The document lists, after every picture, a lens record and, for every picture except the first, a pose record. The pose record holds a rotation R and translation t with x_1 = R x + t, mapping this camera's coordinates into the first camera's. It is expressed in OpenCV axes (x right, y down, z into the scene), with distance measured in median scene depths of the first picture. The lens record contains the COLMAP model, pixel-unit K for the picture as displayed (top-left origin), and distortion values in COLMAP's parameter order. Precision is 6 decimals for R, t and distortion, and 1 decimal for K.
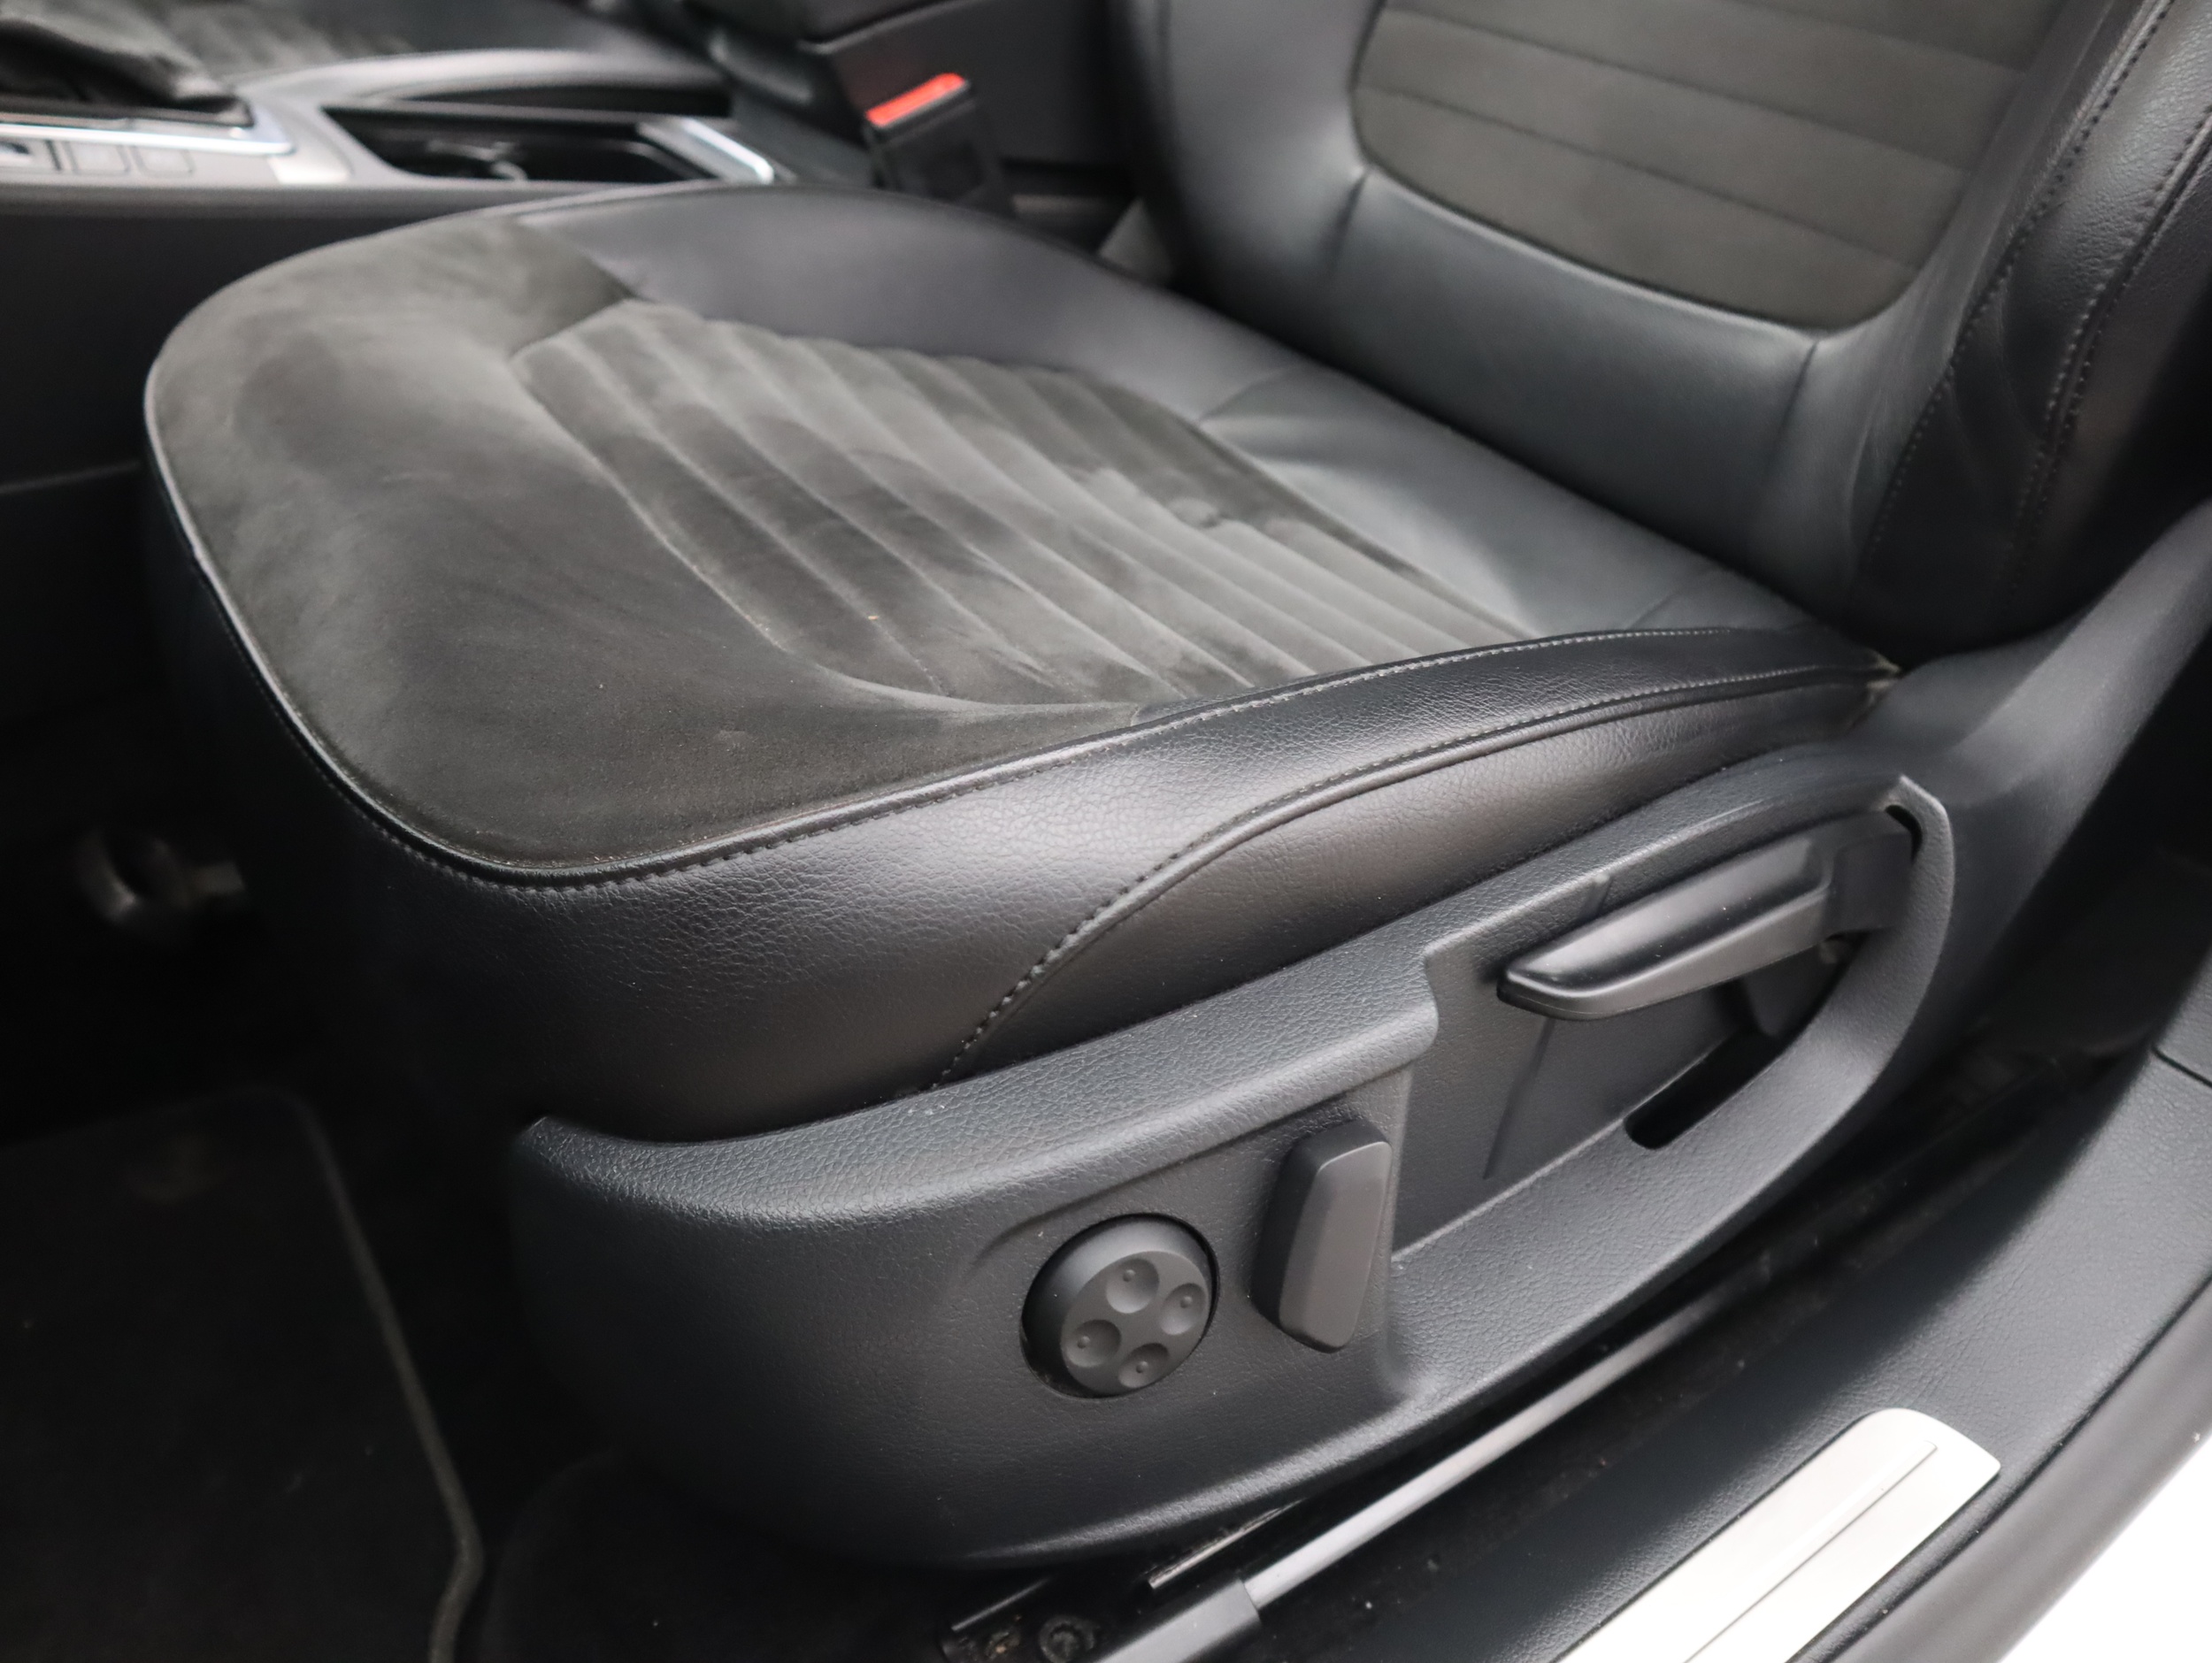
lens RADIAL K [[1767.3, 0, 1106.0], [0, 1767.3, 831.5], [0, 0, 1]] dist [-0.128286, 0.088711]
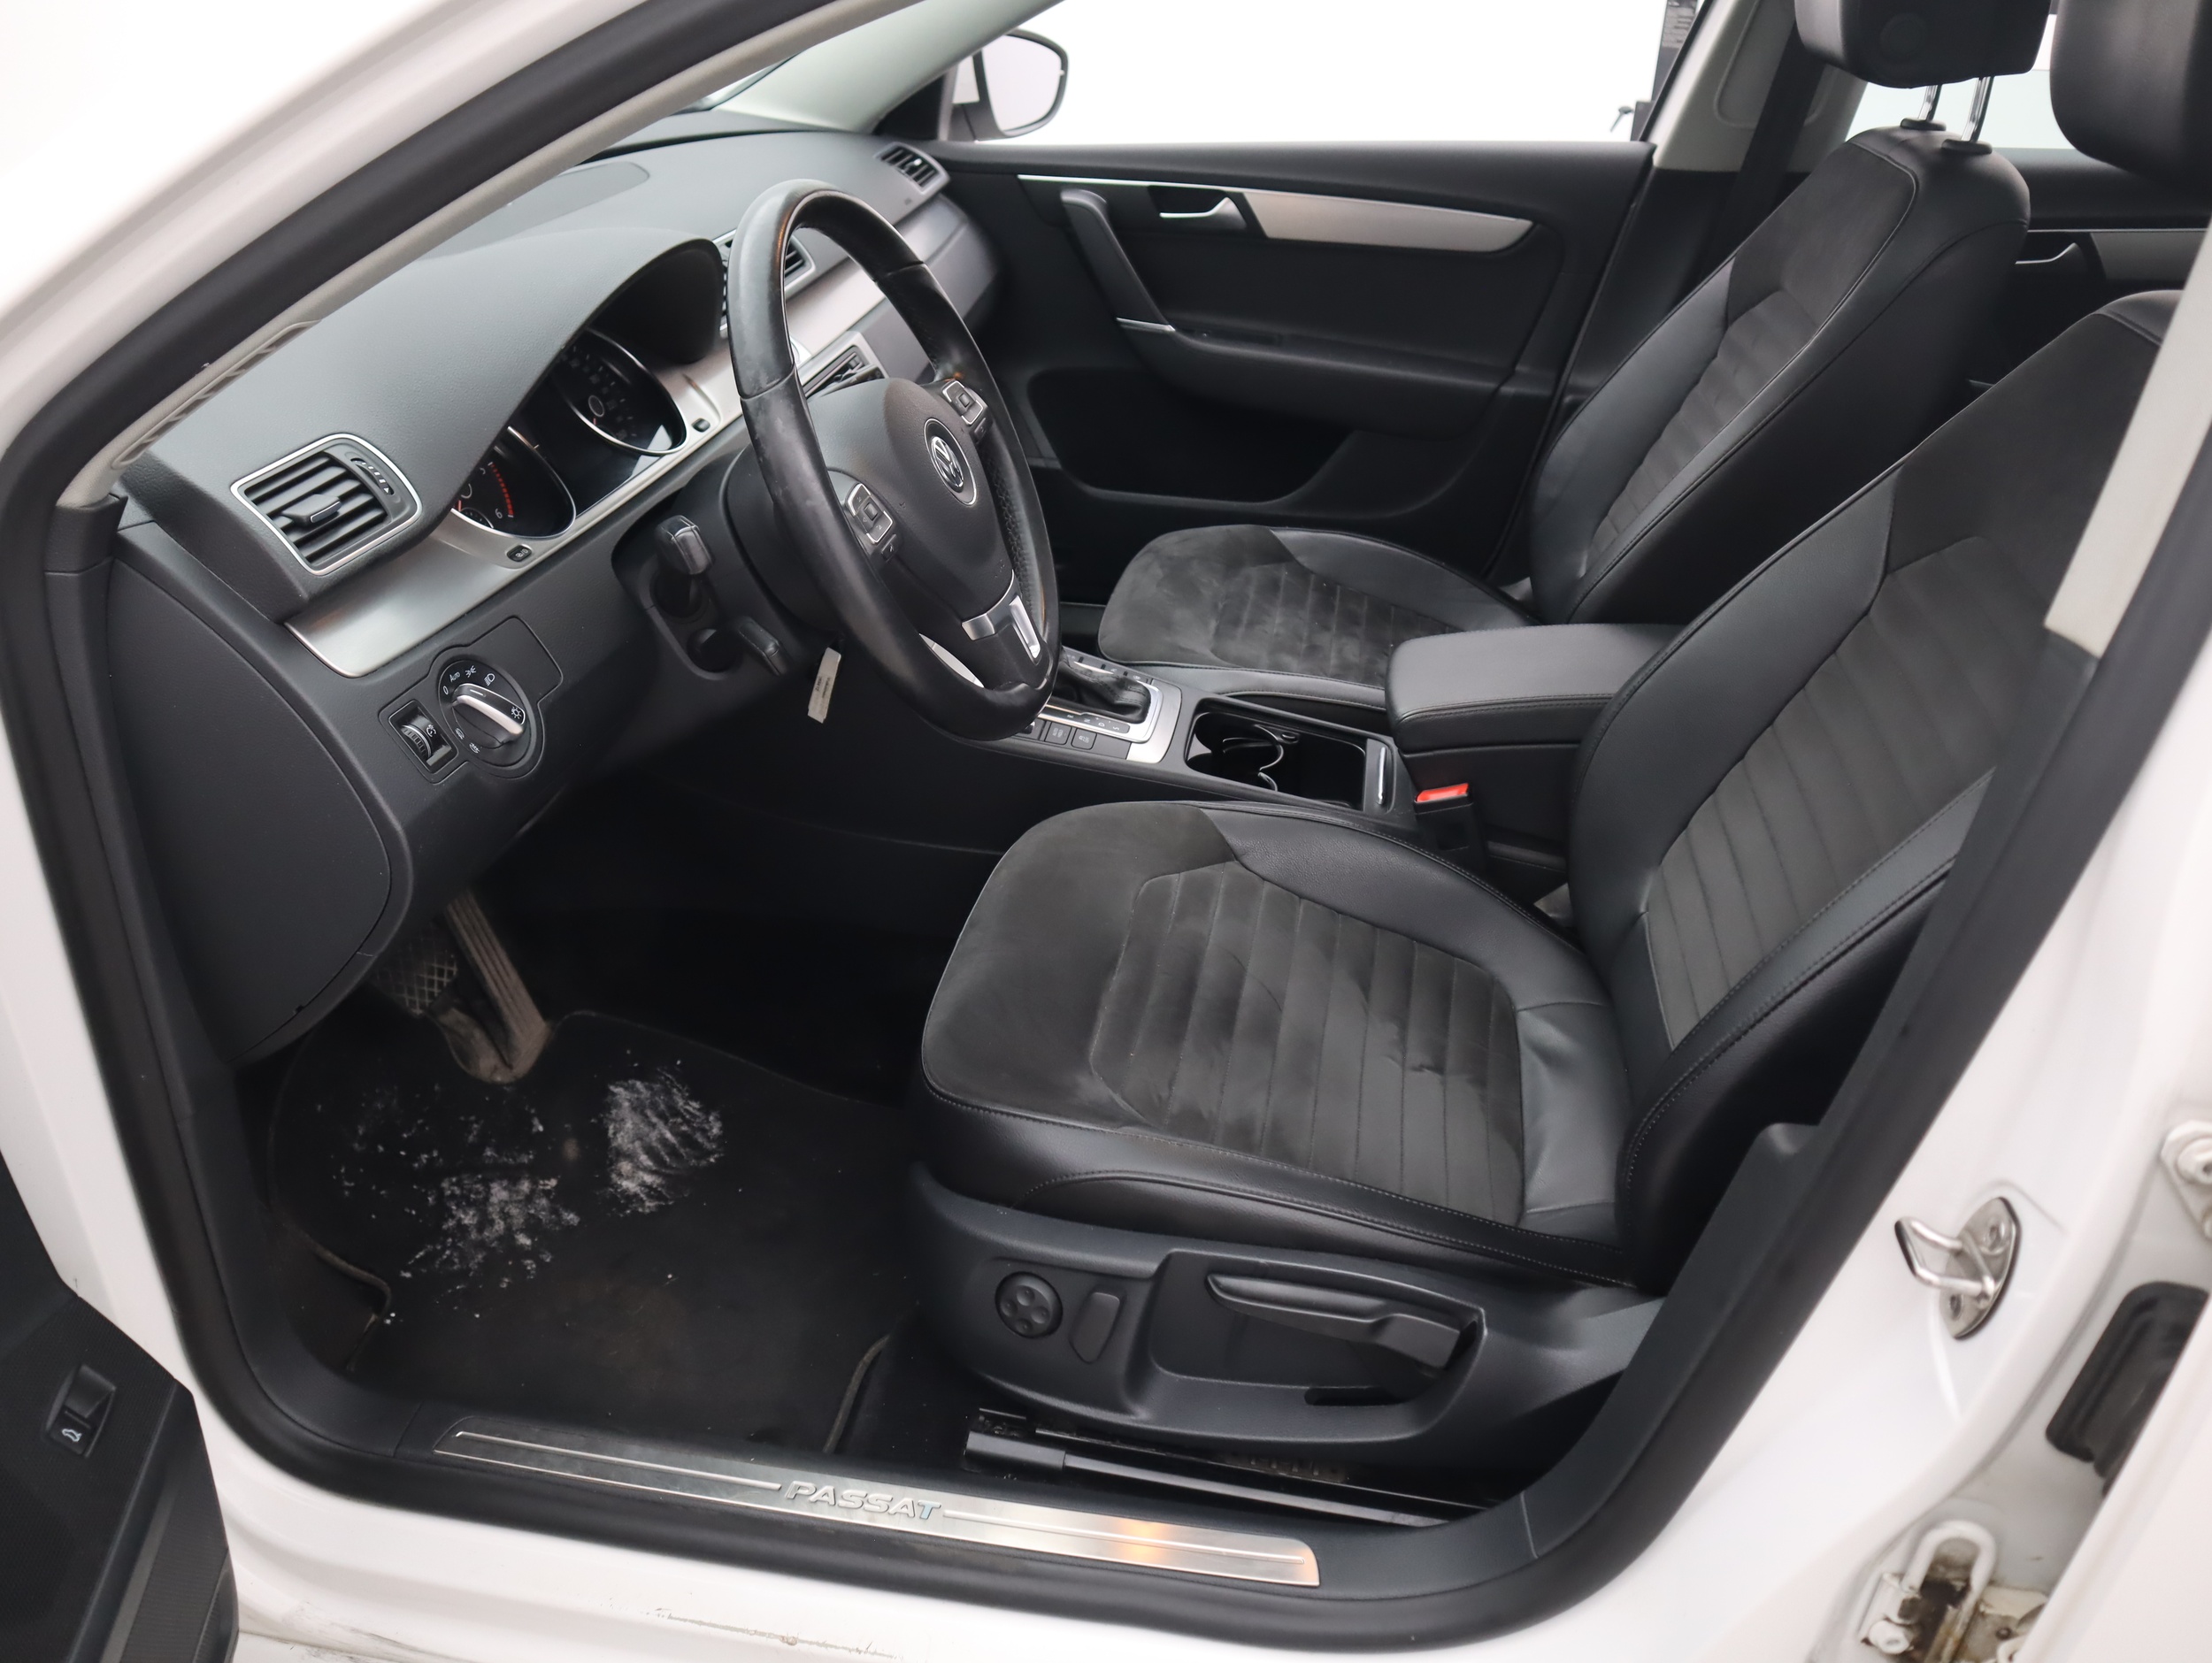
lens RADIAL K [[1767.3, 0, 1106.0], [0, 1767.3, 831.5], [0, 0, 1]] dist [-0.128286, 0.088711]
pose [[0.729696, 0.329357, -0.599223, 1.504301], [-0.401713, 0.915657, 0.014101, -0.516343], [0.553327, 0.230426, 0.800458, -1.372229]]
